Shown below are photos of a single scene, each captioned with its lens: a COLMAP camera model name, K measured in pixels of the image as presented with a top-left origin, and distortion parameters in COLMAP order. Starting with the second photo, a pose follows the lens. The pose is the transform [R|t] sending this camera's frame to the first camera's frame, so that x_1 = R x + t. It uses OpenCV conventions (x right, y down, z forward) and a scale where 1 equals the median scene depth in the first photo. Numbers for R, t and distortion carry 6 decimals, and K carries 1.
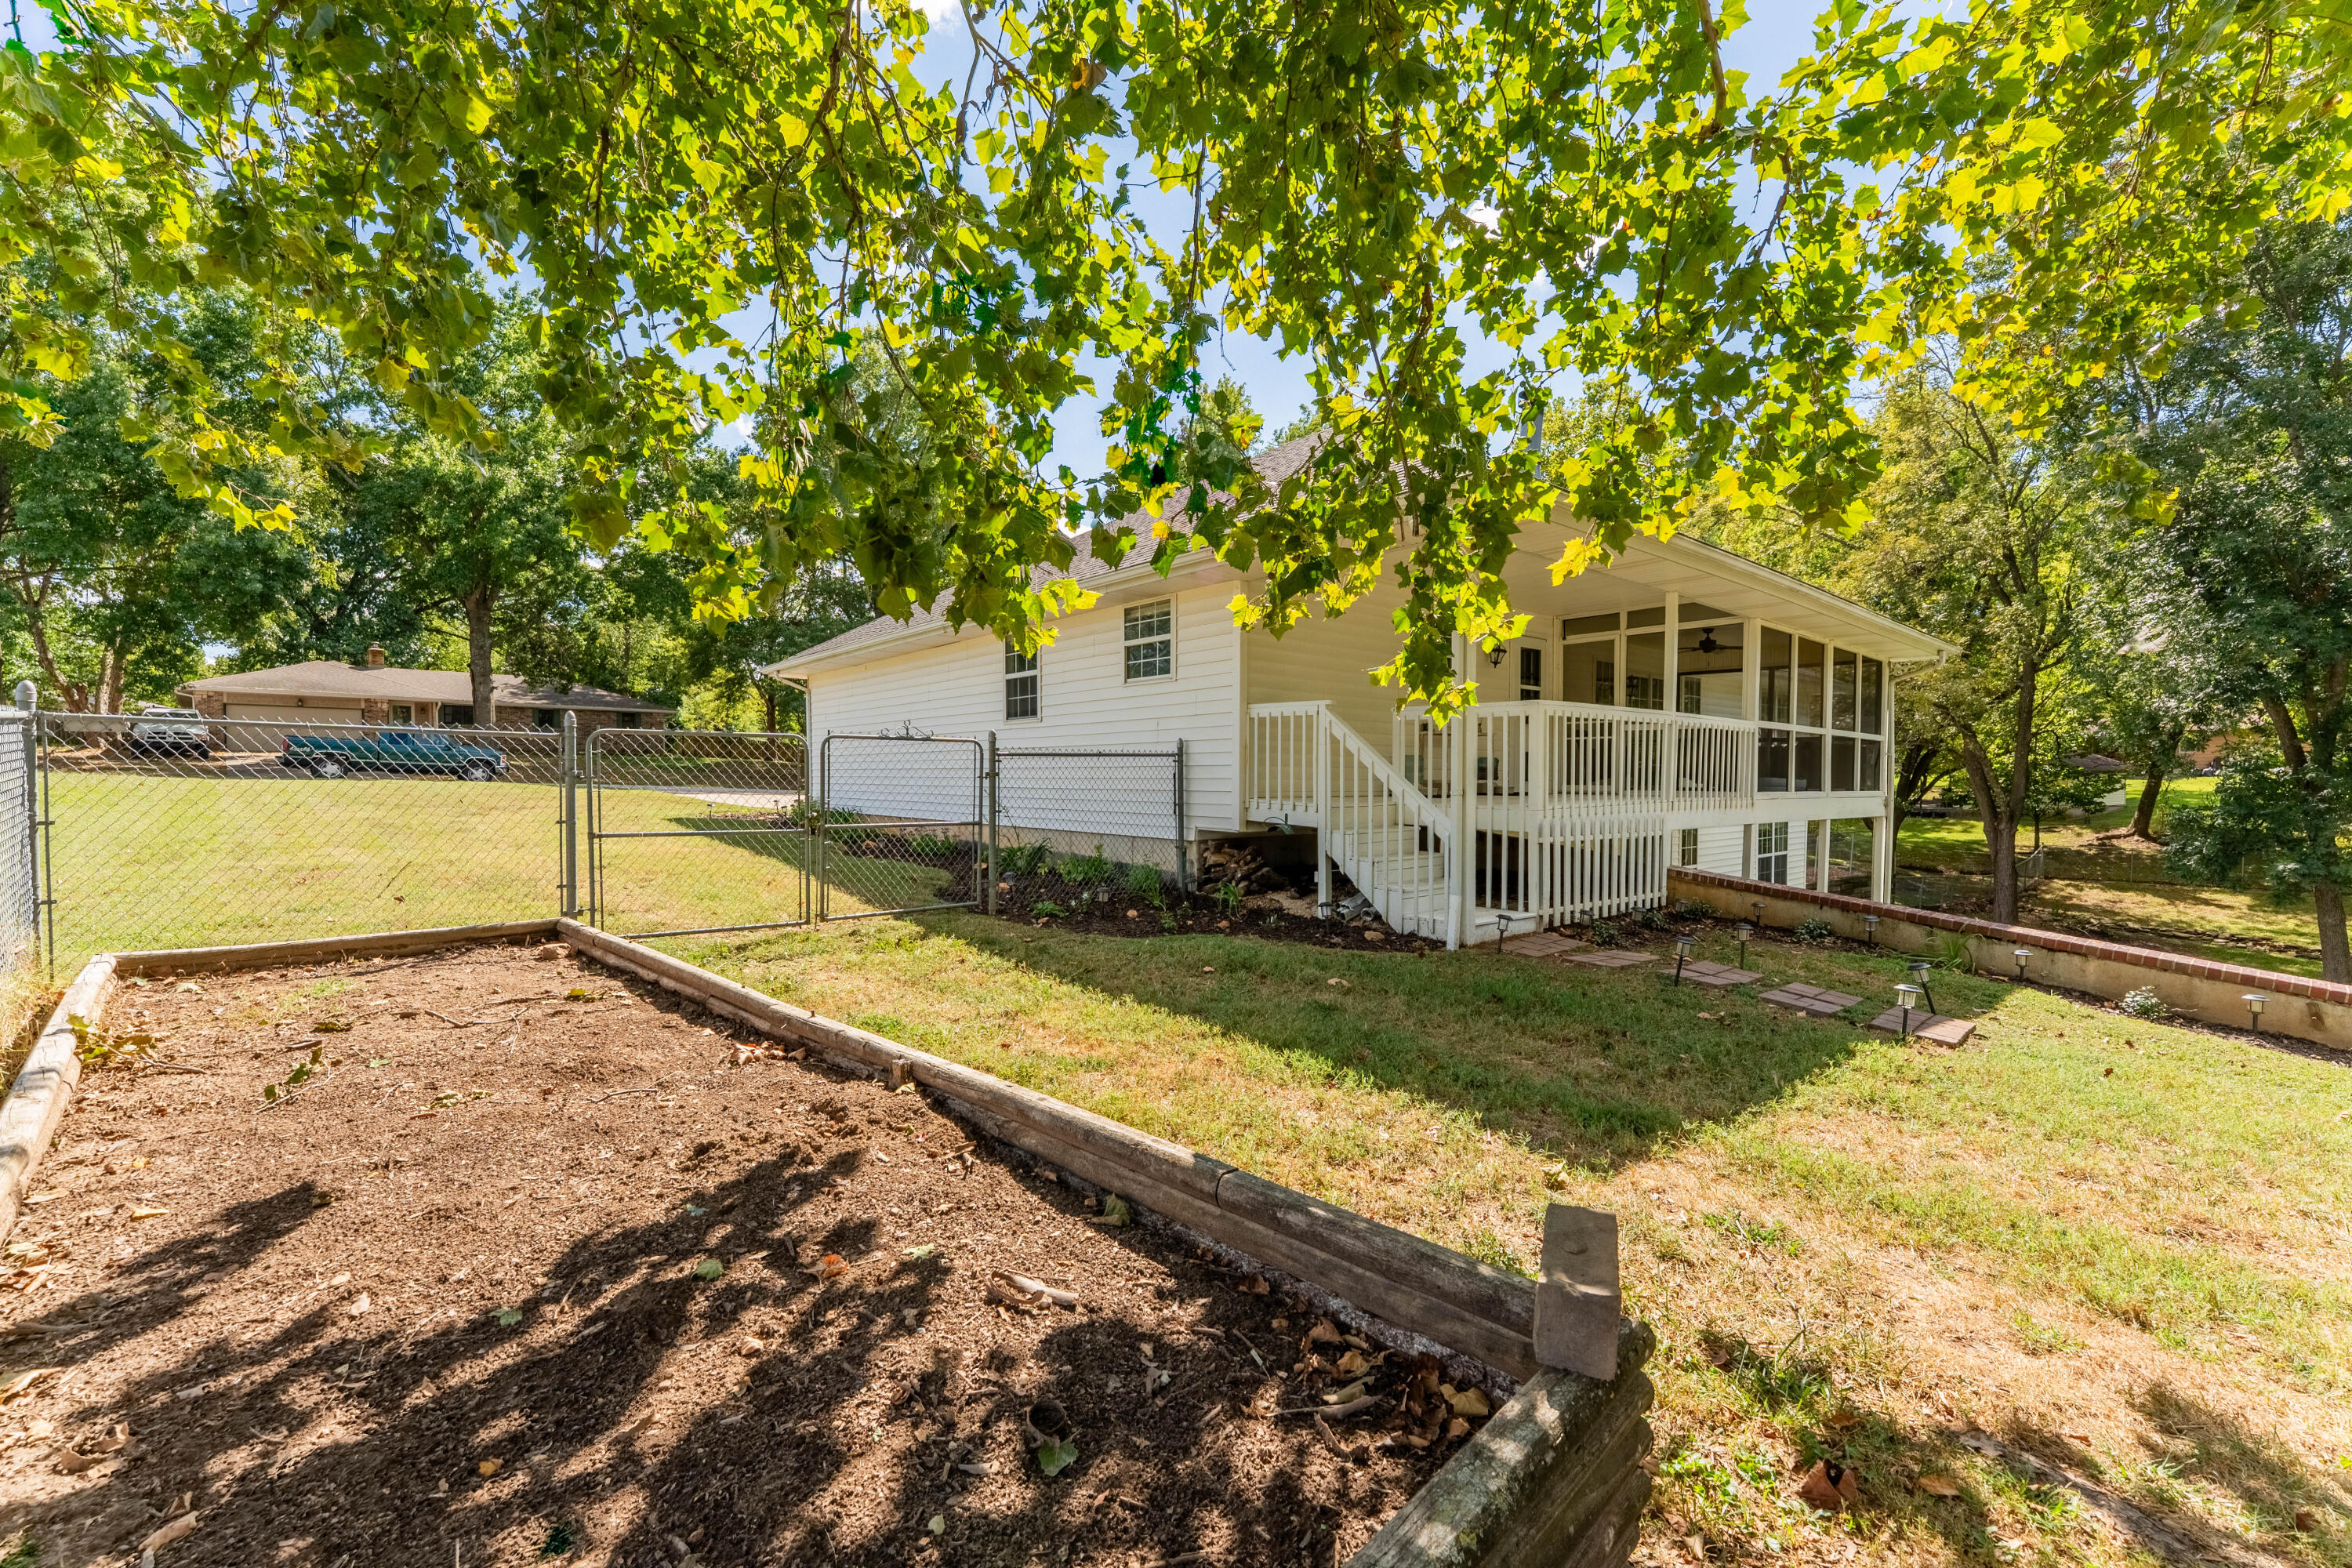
lens RADIAL K [[979.6, 0, 1176.0], [0, 979.6, 784.0], [0, 0, 1]] dist [-0.000662, 0.000506]
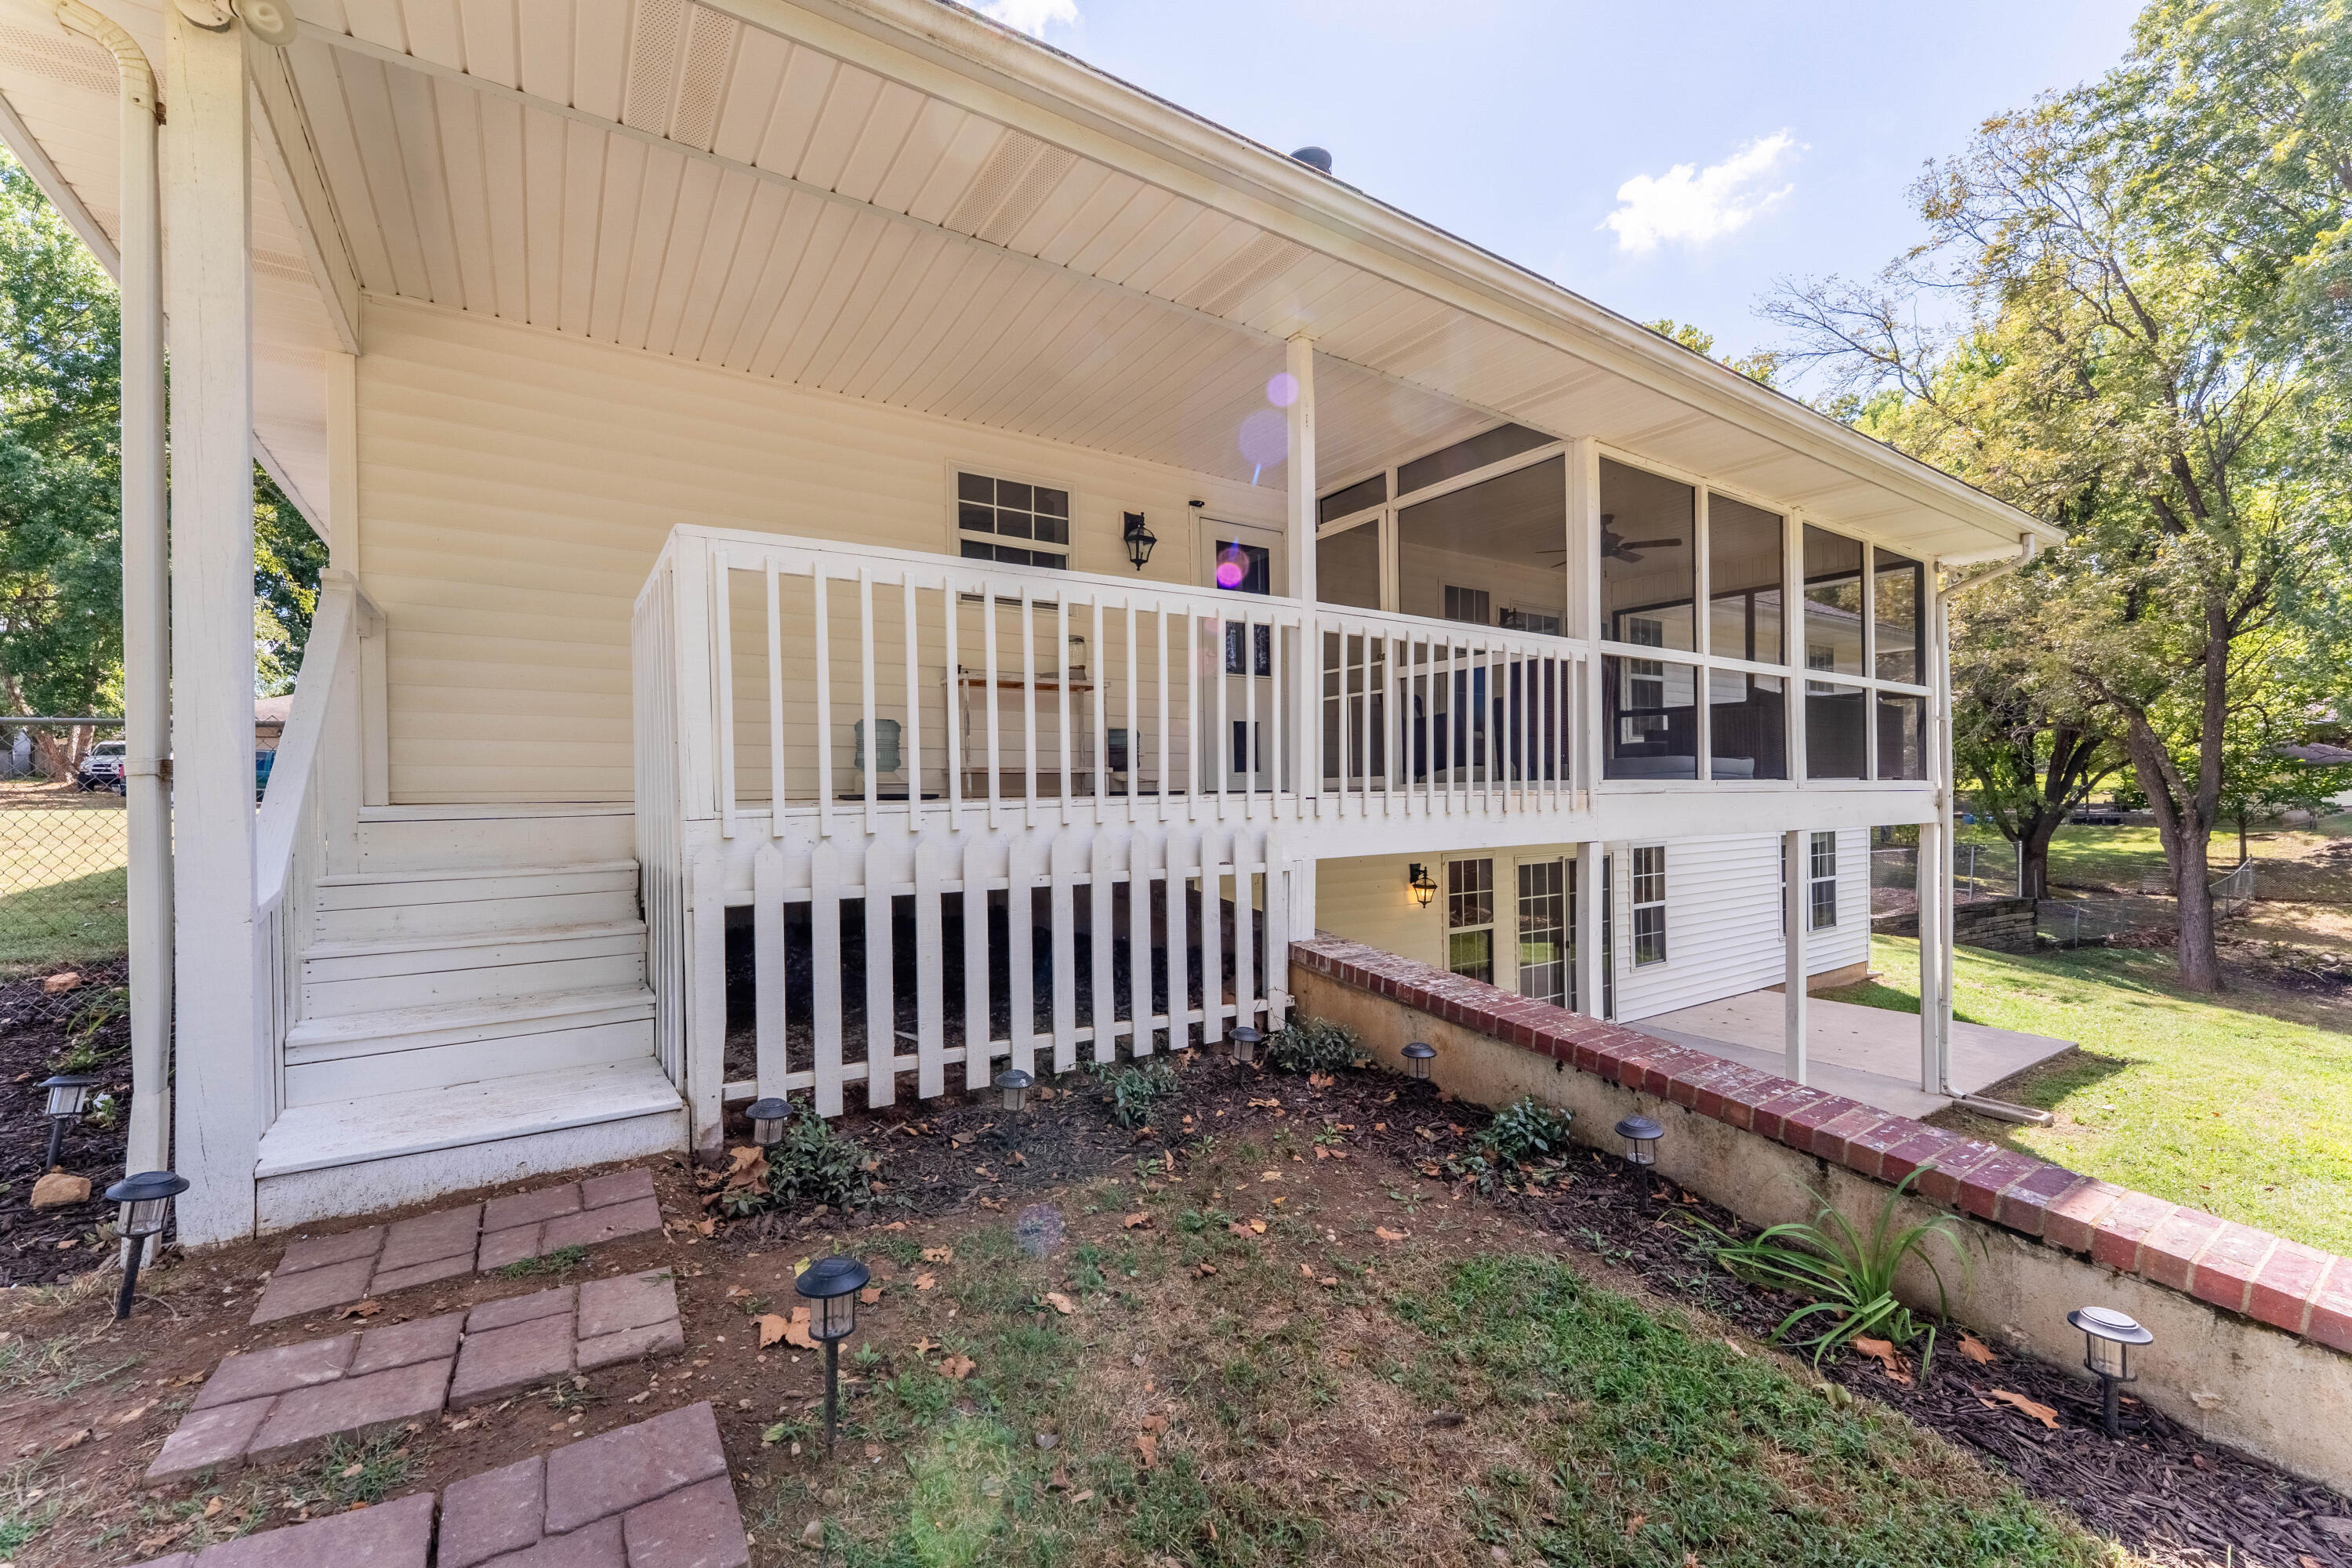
lens RADIAL K [[979.6, 0, 1176.0], [0, 979.6, 784.0], [0, 0, 1]] dist [-0.000662, 0.000506]
pose [[0.993885, -0.021572, -0.108294, 0.144007], [0.019251, 0.999563, -0.022428, 0.006181], [0.108731, 0.020206, 0.993866, 0.157096]]
